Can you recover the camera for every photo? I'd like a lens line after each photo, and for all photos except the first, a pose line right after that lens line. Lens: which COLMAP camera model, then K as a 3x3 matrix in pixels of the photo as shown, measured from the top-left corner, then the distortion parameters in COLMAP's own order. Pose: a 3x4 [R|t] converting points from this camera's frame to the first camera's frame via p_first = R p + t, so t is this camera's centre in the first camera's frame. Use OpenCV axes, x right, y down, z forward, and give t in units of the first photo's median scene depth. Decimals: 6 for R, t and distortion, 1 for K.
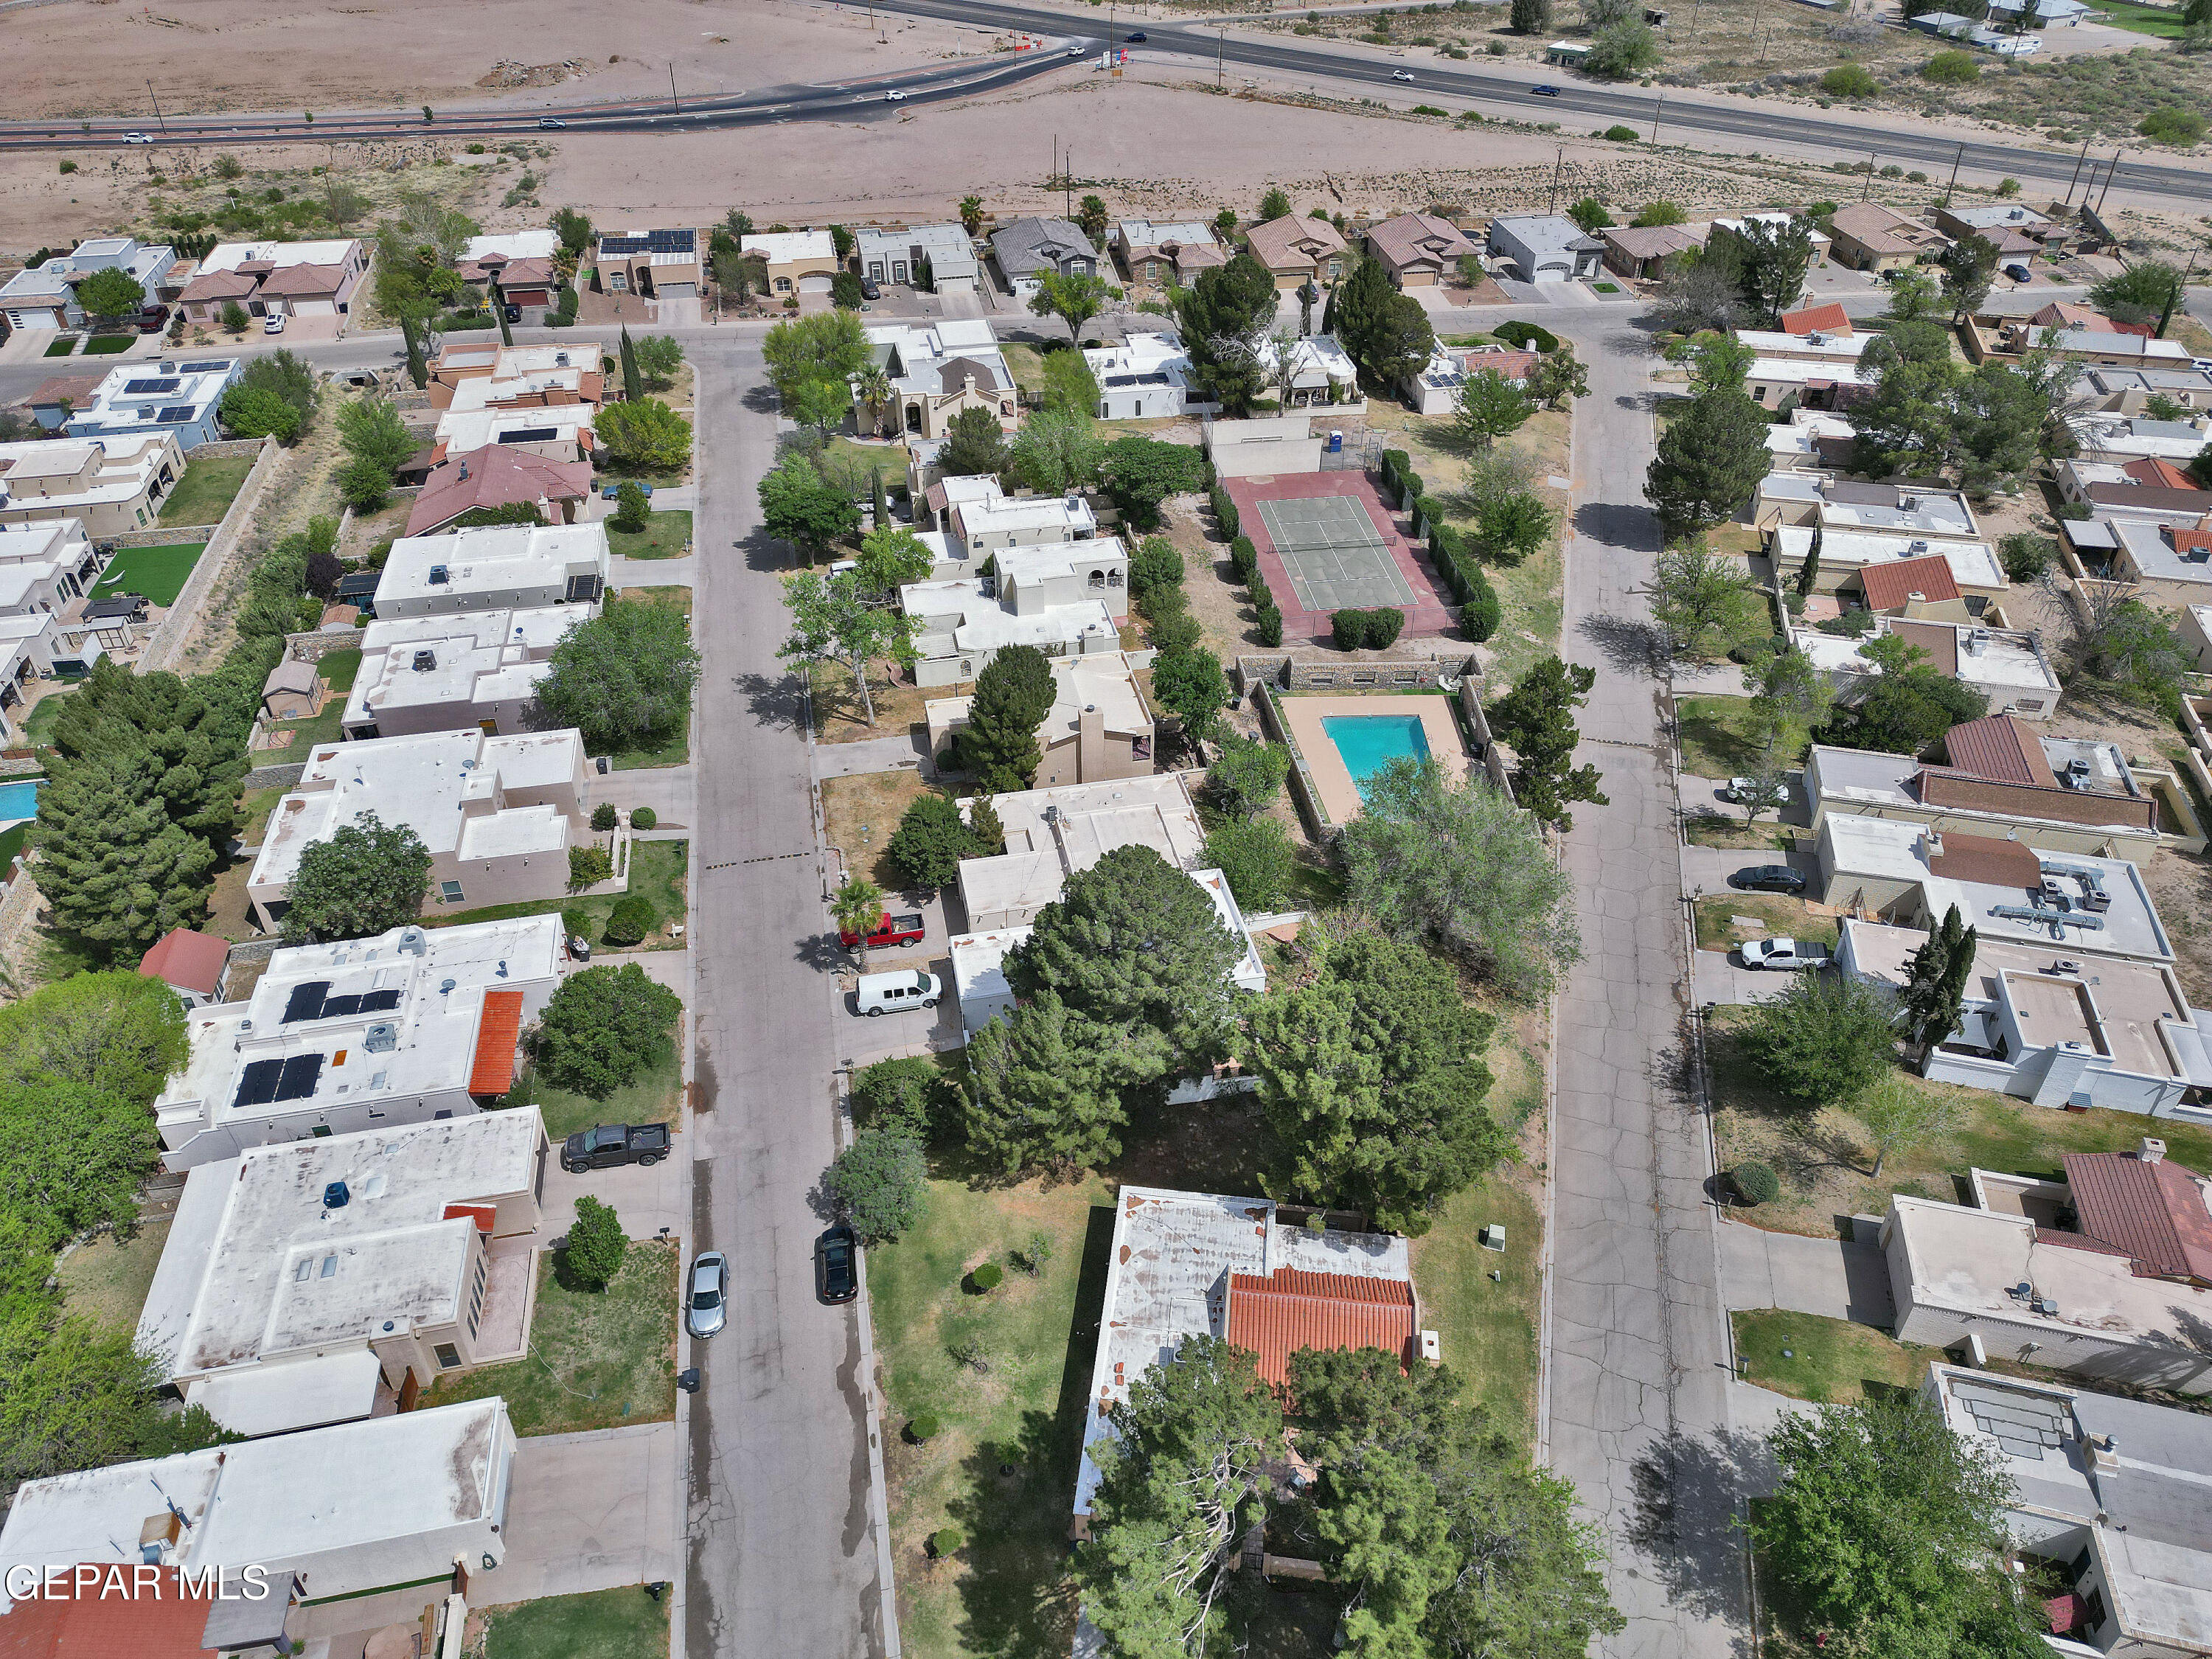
lens RADIAL K [[1536.6, 0, 1109.5], [0, 1536.6, 830.7], [0, 0, 1]] dist [0.062084, -0.046885]
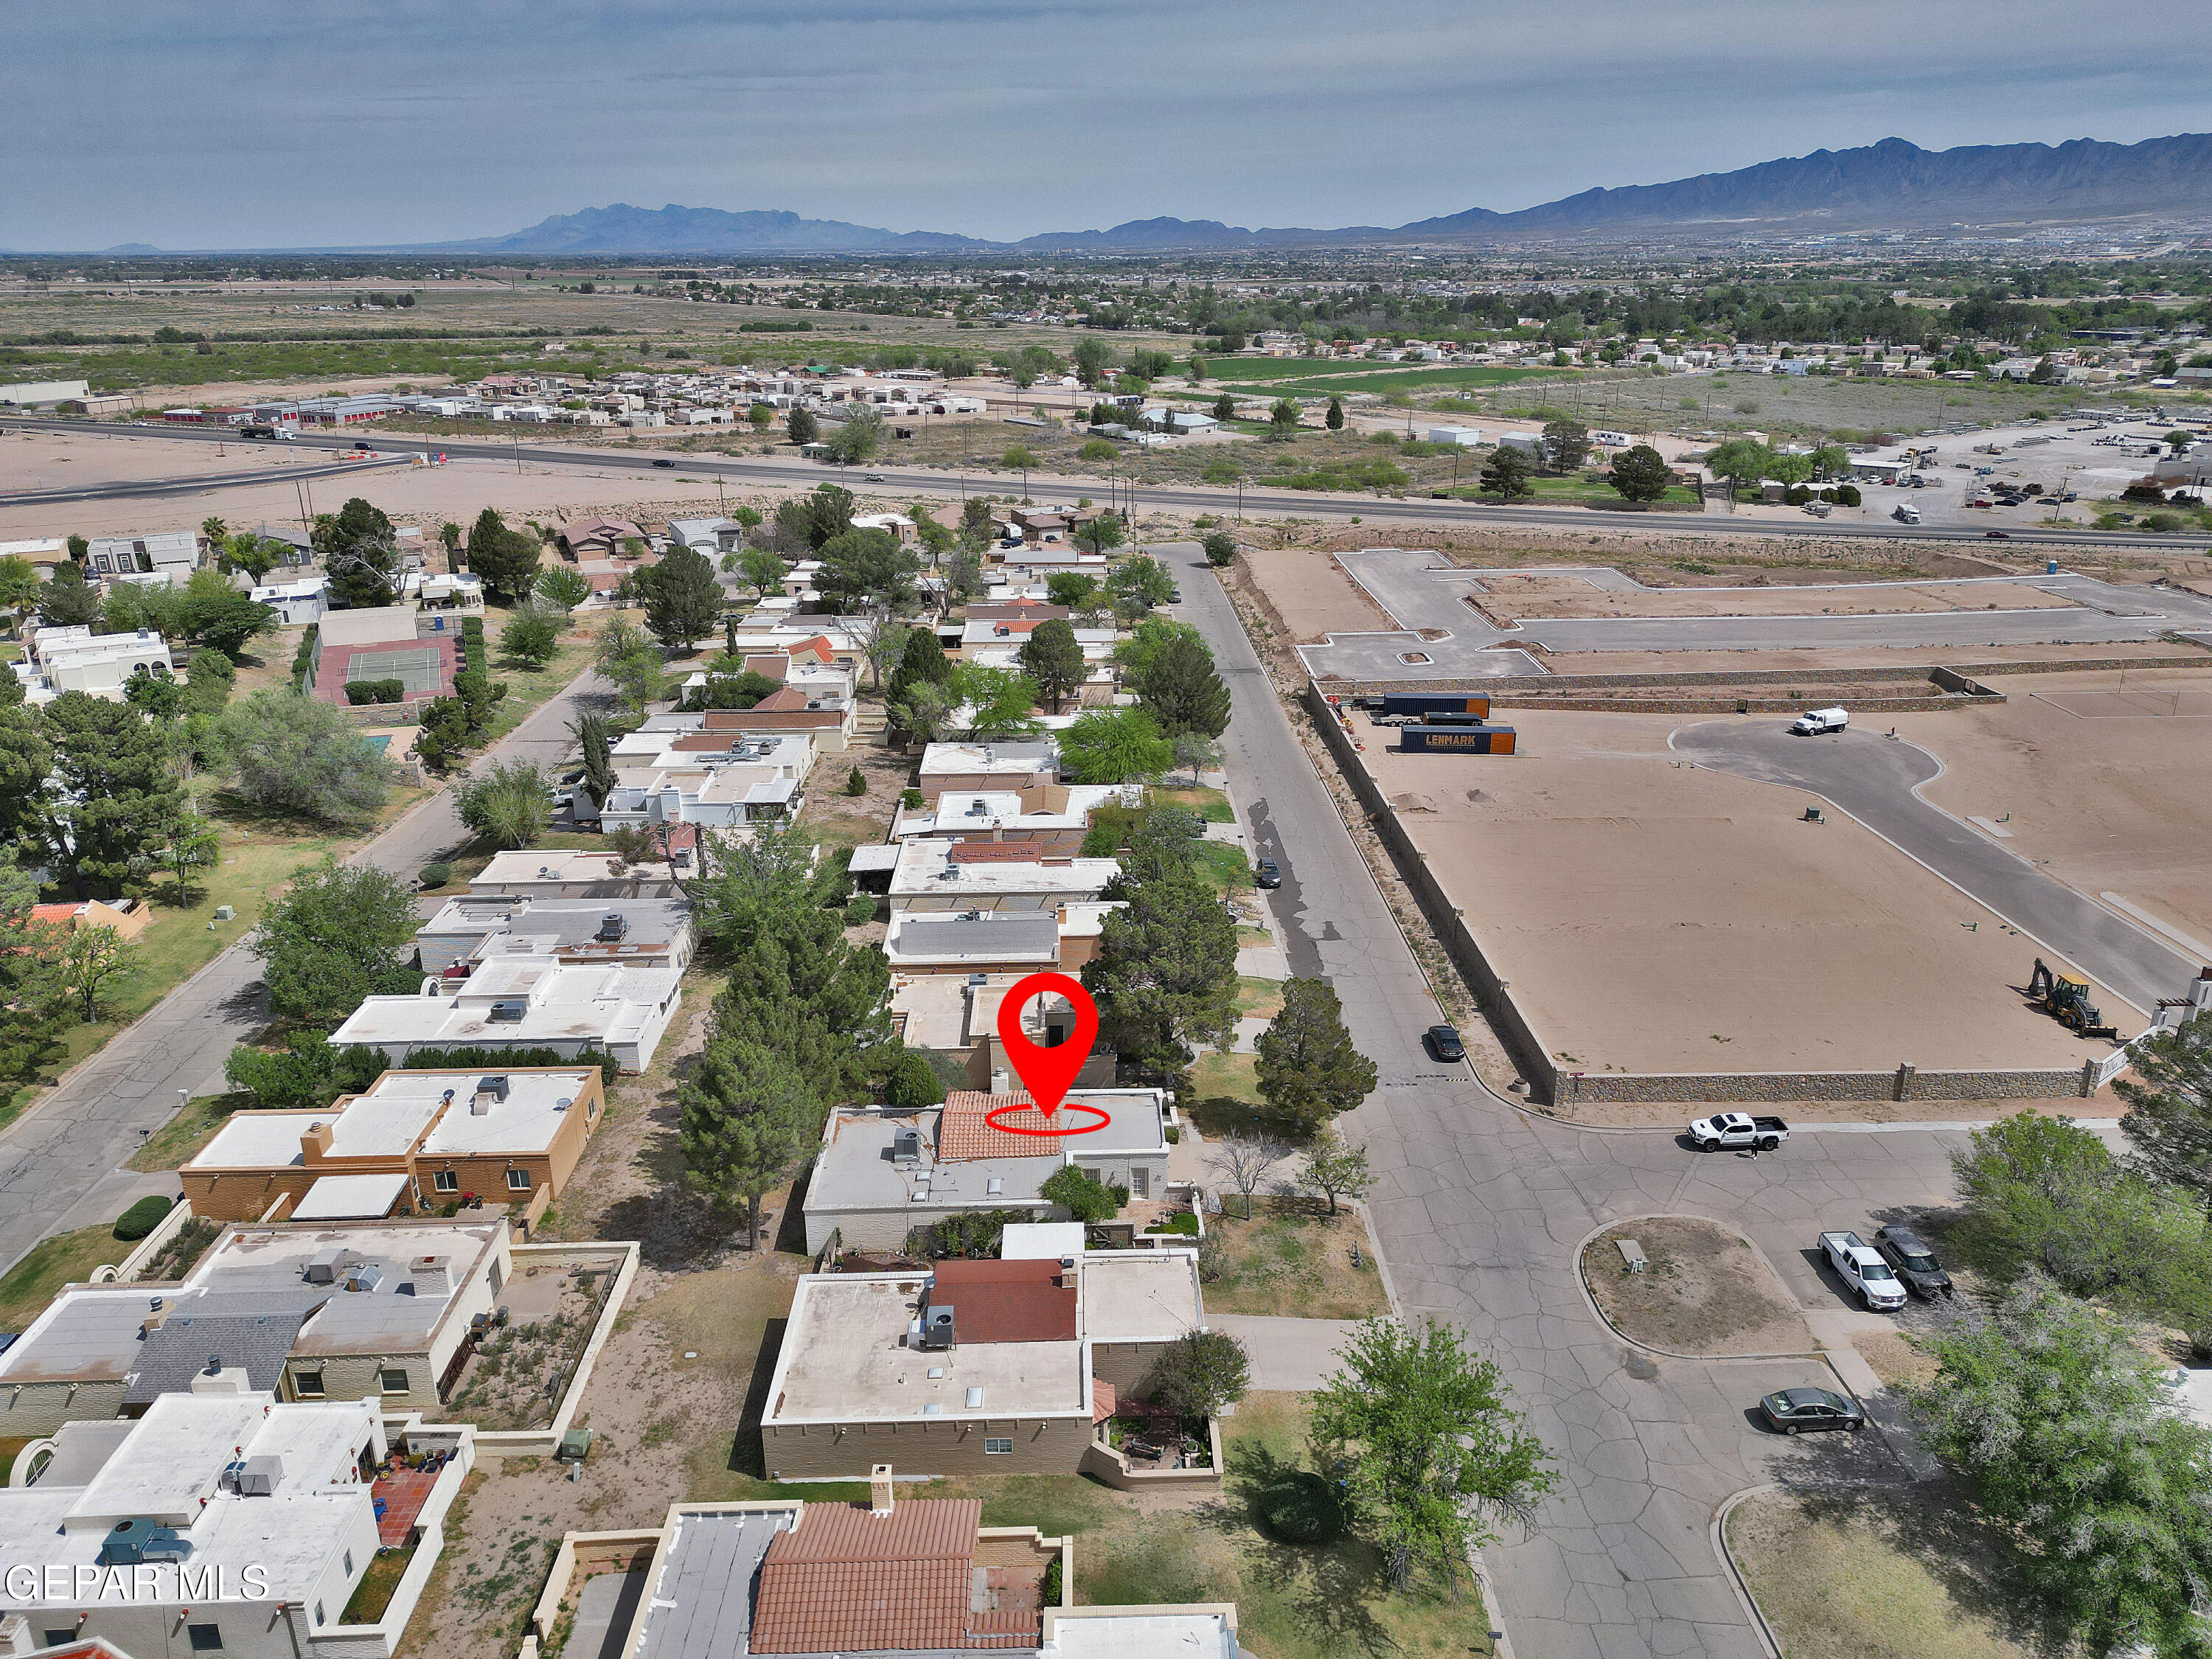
lens RADIAL K [[1536.6, 0, 1112.6], [0, 1536.6, 828.9], [0, 0, 1]] dist [0.062084, -0.046885]
pose [[0.962912, -0.096150, 0.252104, 0.307888], [0.164796, 0.949404, -0.267346, 0.320523], [-0.213643, 0.298976, 0.930038, -0.263407]]
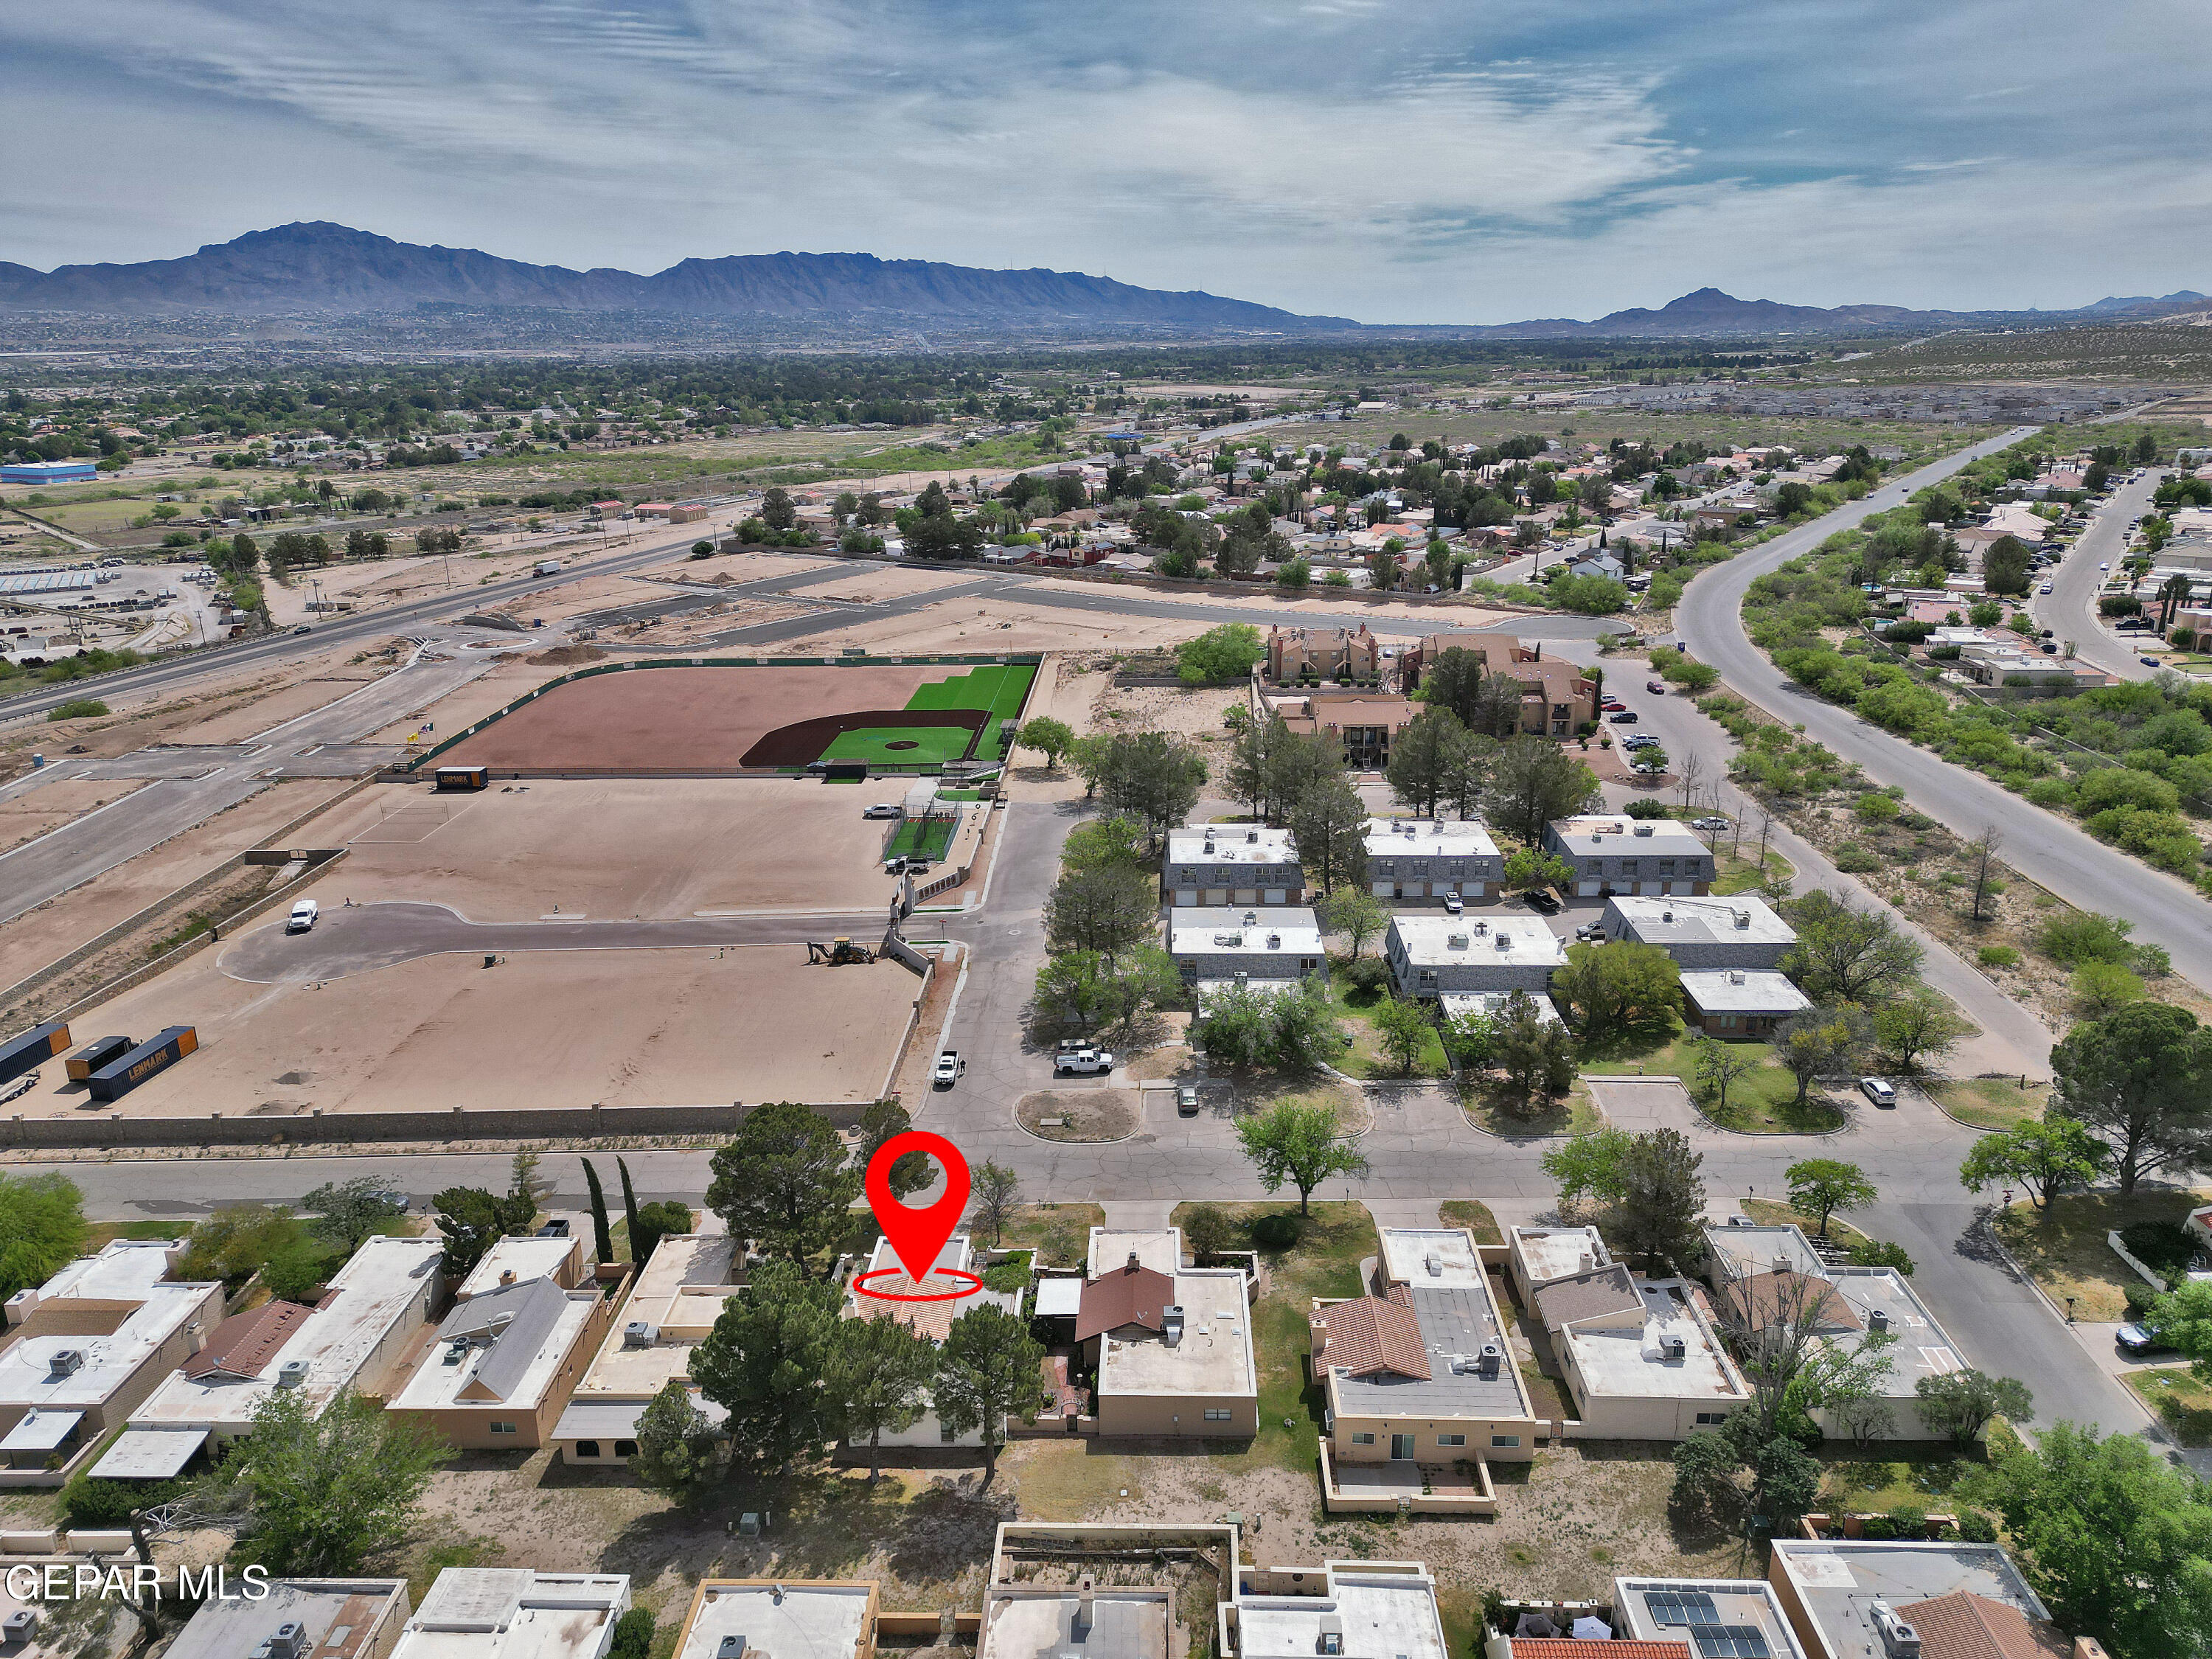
lens RADIAL K [[1536.6, 0, 1106.3], [0, 1536.6, 828.1], [0, 0, 1]] dist [0.062084, -0.046885]
pose [[-0.215849, -0.289223, 0.932609, -0.112930], [0.600391, 0.713913, 0.360358, -0.013400], [-0.770026, 0.637713, 0.019549, 0.020487]]
